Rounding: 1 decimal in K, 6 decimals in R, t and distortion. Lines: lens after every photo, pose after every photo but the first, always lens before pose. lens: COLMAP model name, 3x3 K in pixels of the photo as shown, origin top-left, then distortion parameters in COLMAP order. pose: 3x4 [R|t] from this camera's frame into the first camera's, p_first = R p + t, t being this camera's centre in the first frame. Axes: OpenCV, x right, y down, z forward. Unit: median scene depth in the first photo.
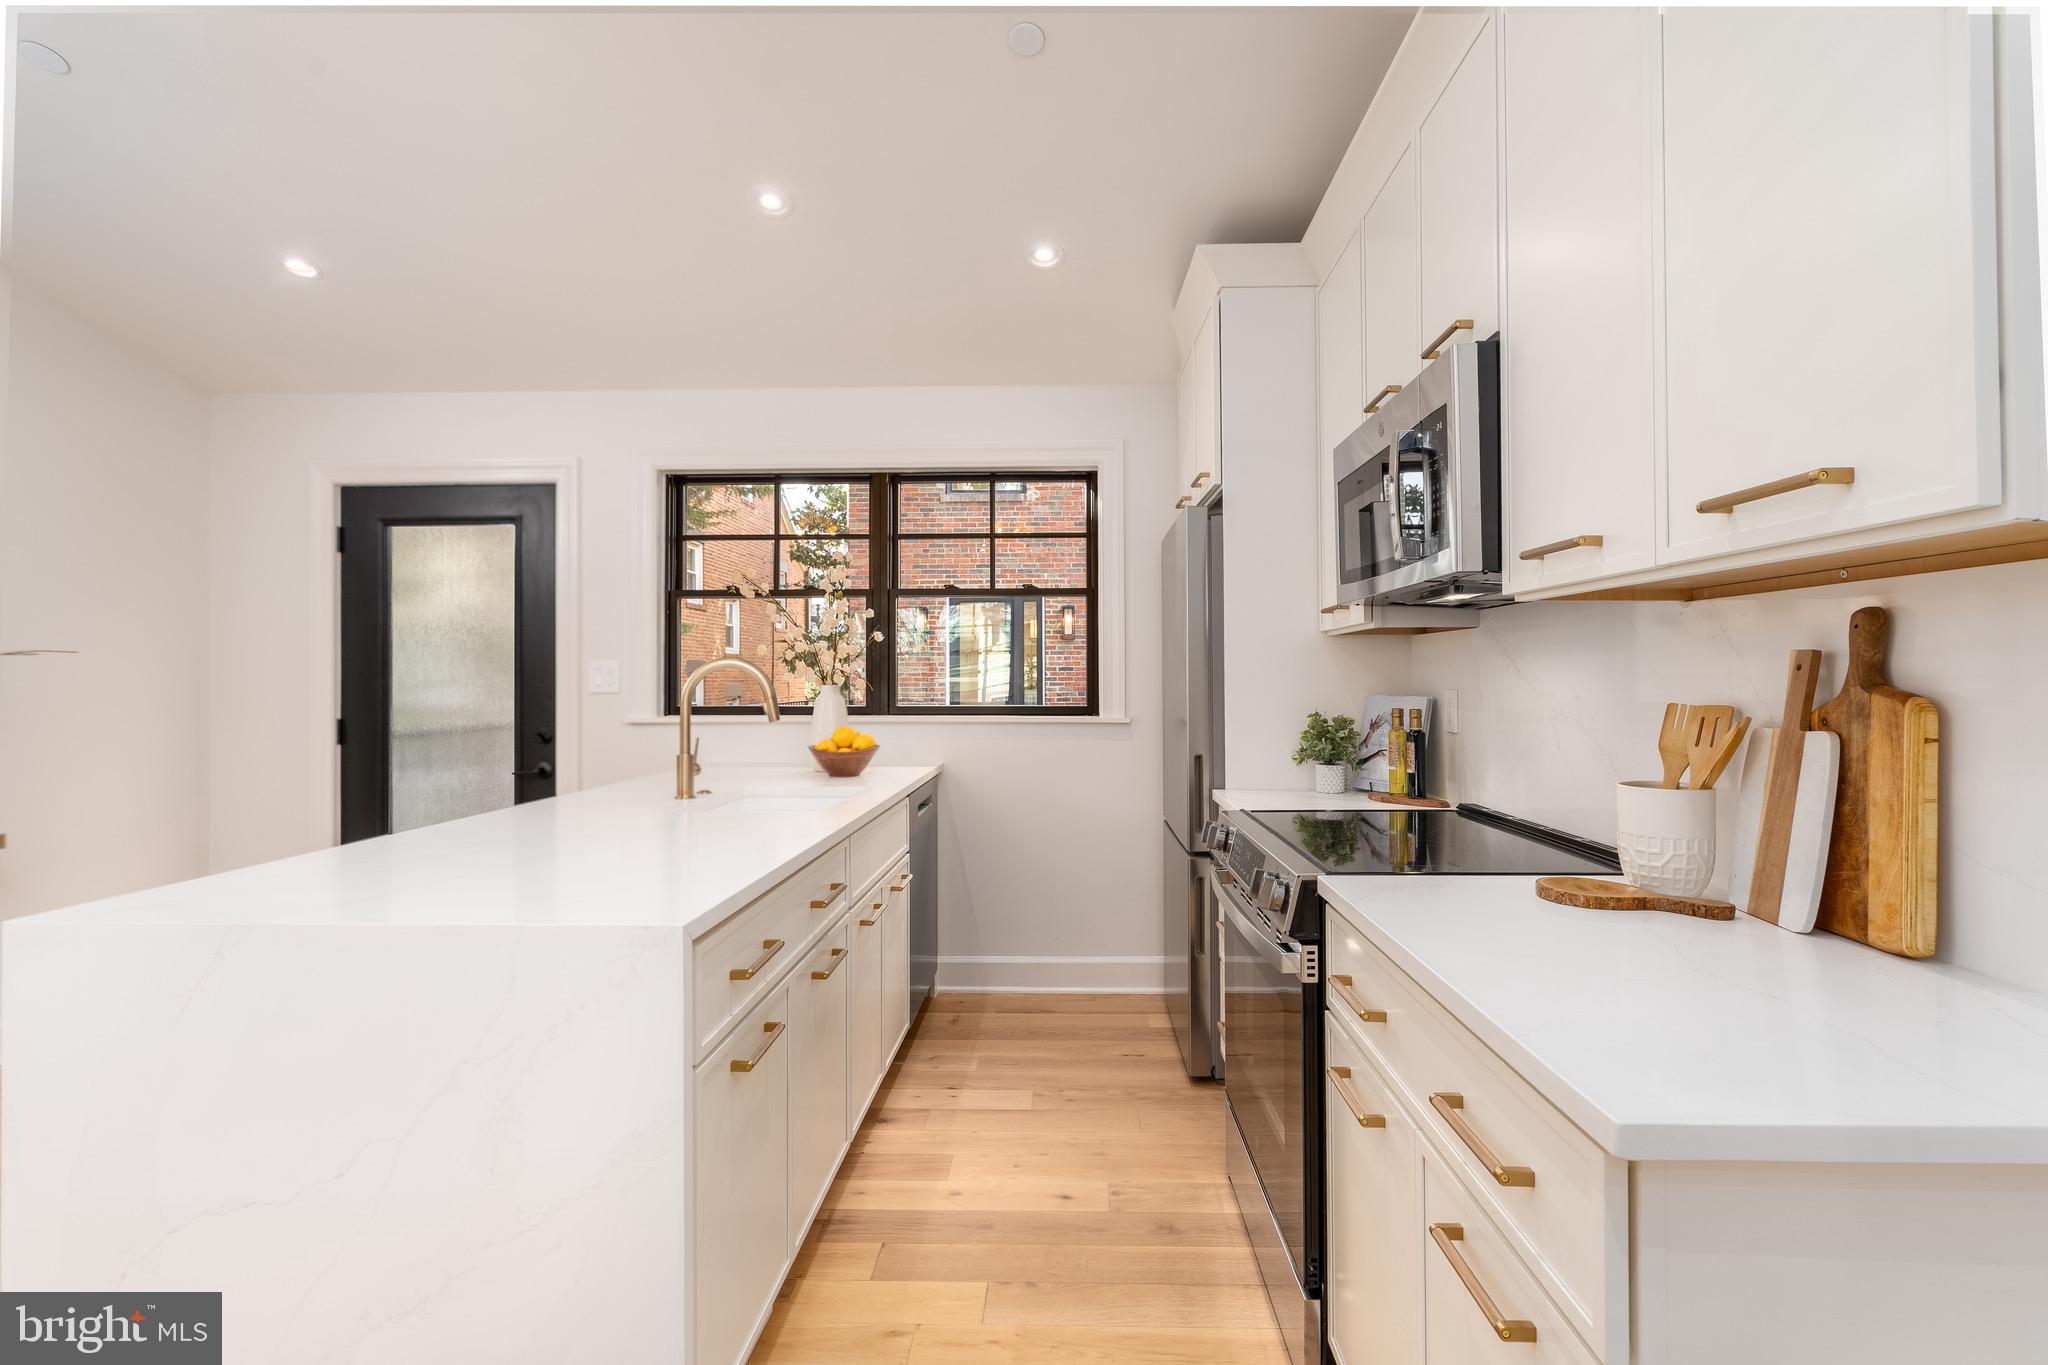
lens RADIAL K [[932.5, 0, 1030.6], [0, 932.5, 669.8], [0, 0, 1]] dist [-0.001244, -0.000412]
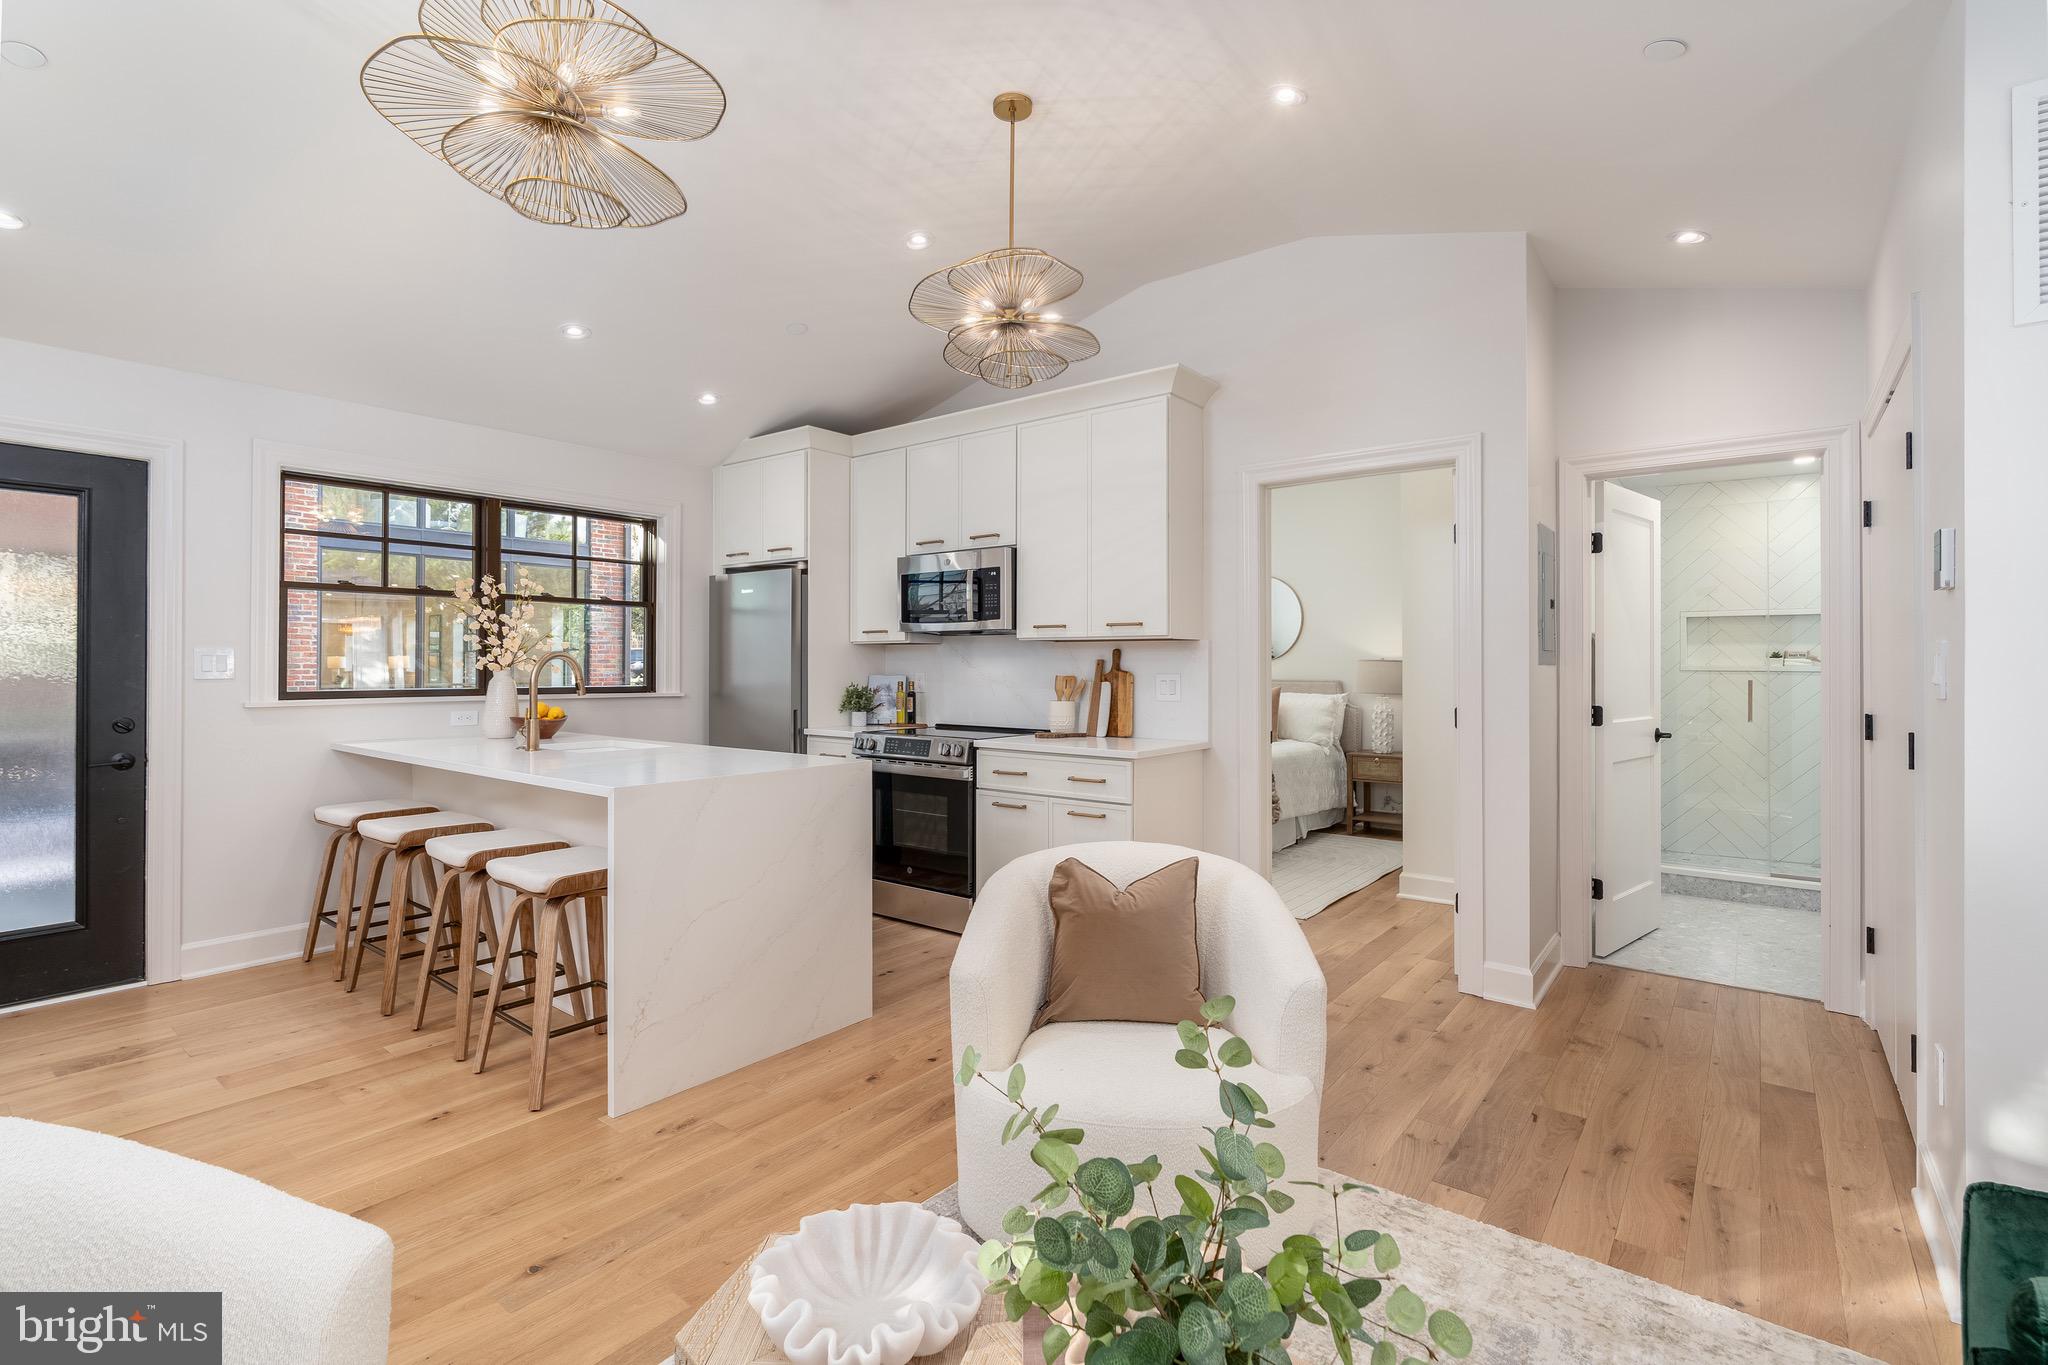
lens RADIAL K [[932.5, 0, 1030.6], [0, 932.5, 669.8], [0, 0, 1]] dist [-0.001244, -0.000412]
pose [[0.580950, -0.001419, 0.813938, -0.868361], [-0.011209, 0.999890, 0.009744, -0.006144], [-0.813862, -0.014784, 0.580870, -0.337564]]
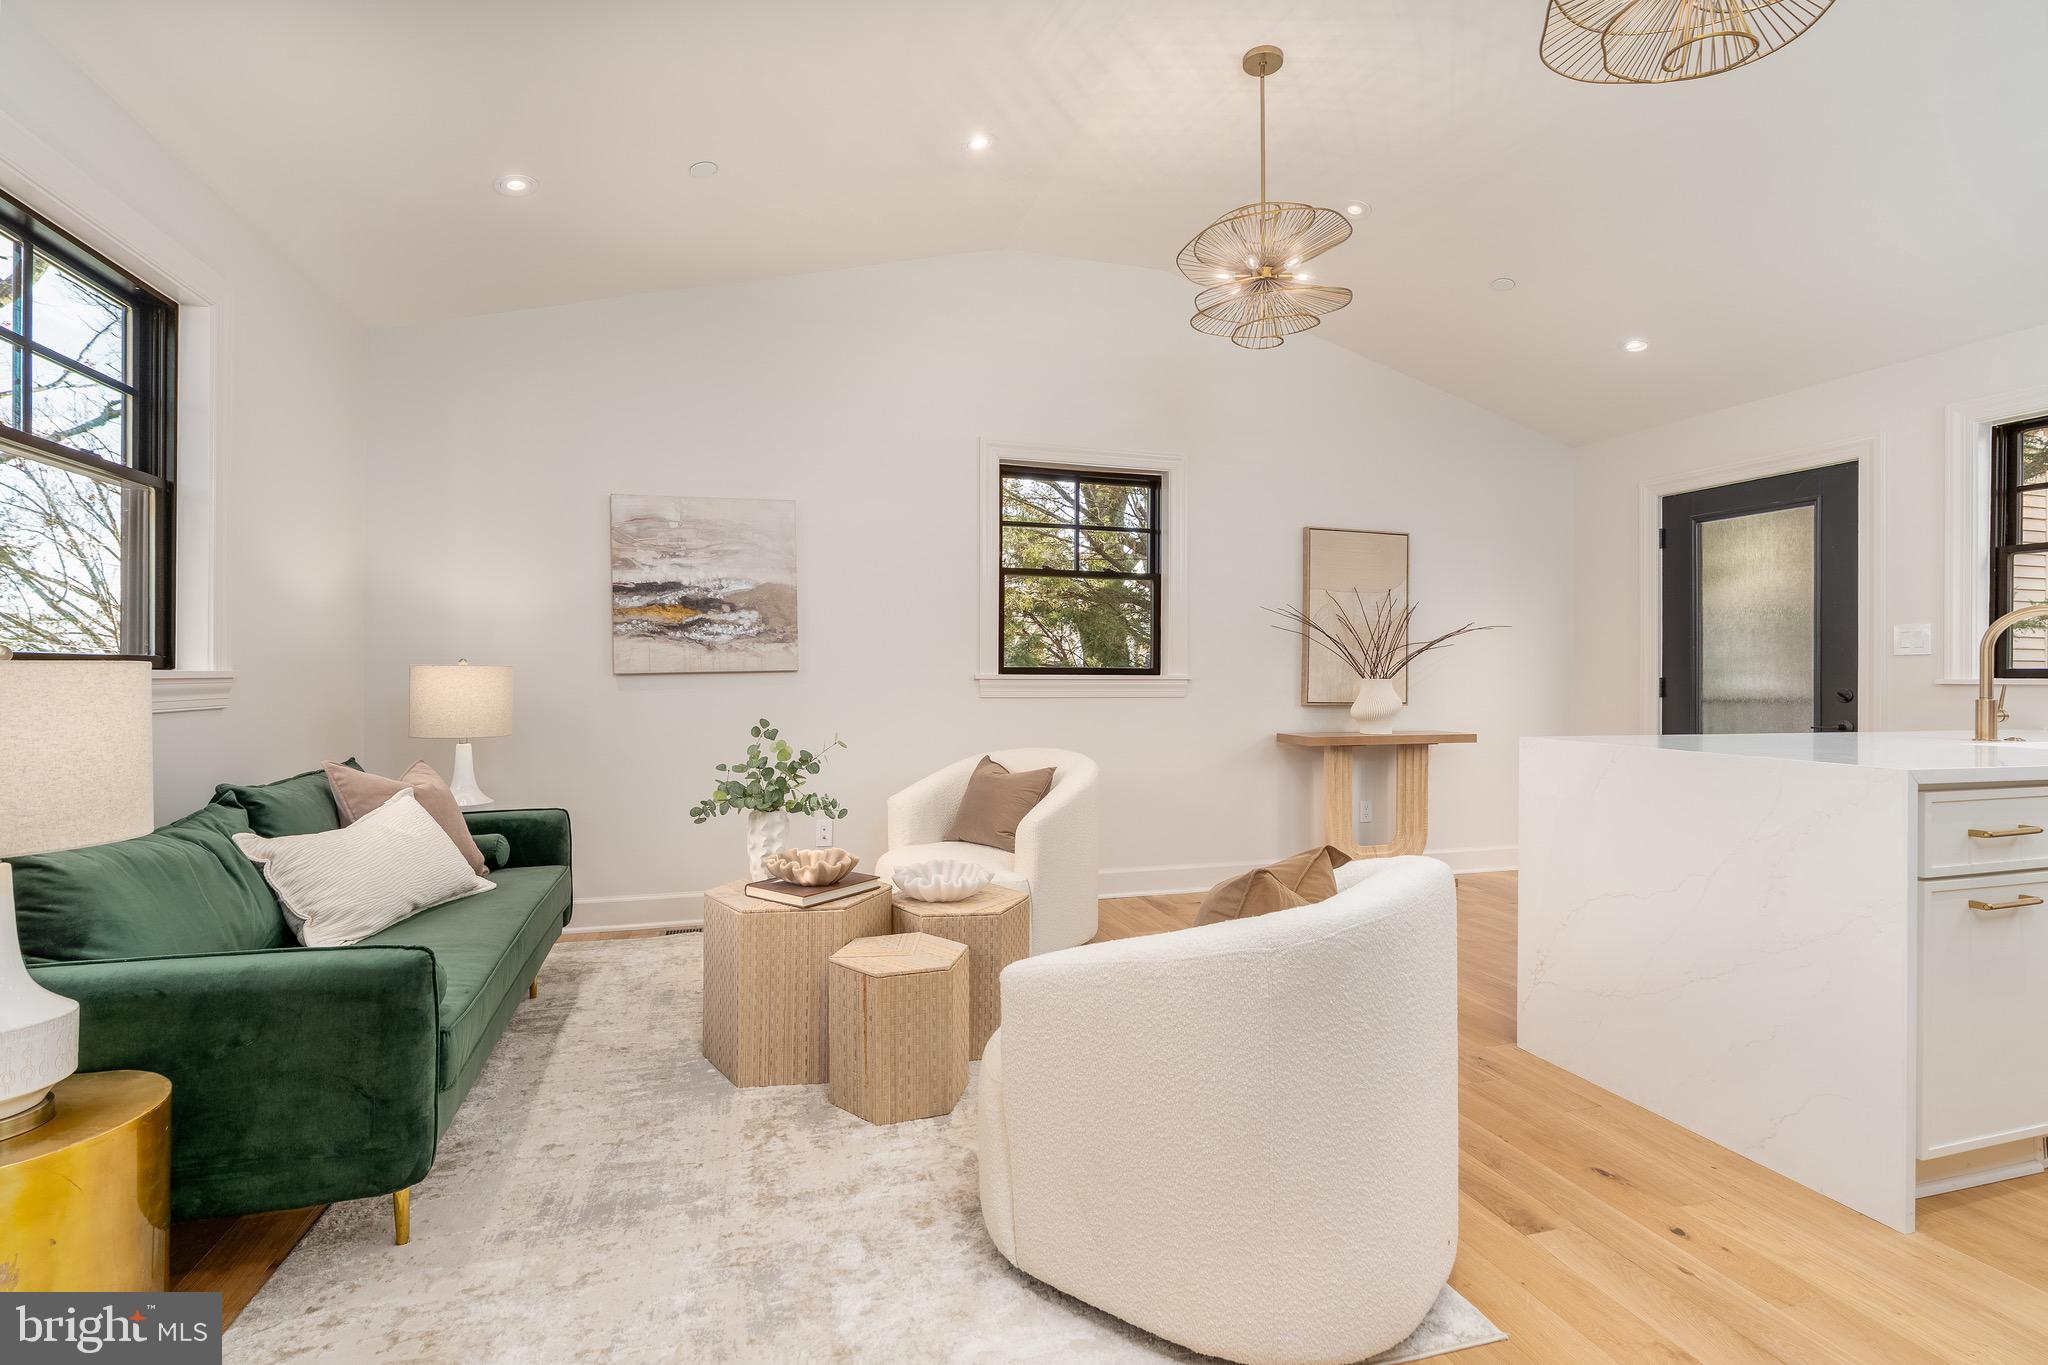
lens RADIAL K [[932.5, 0, 1030.6], [0, 932.5, 669.8], [0, 0, 1]] dist [-0.001244, -0.000412]
pose [[0.338451, 0.003012, -0.940979, 0.209639], [0.001585, 0.999992, 0.003771, 0.042520], [0.940983, -0.002768, 0.338444, -0.307558]]
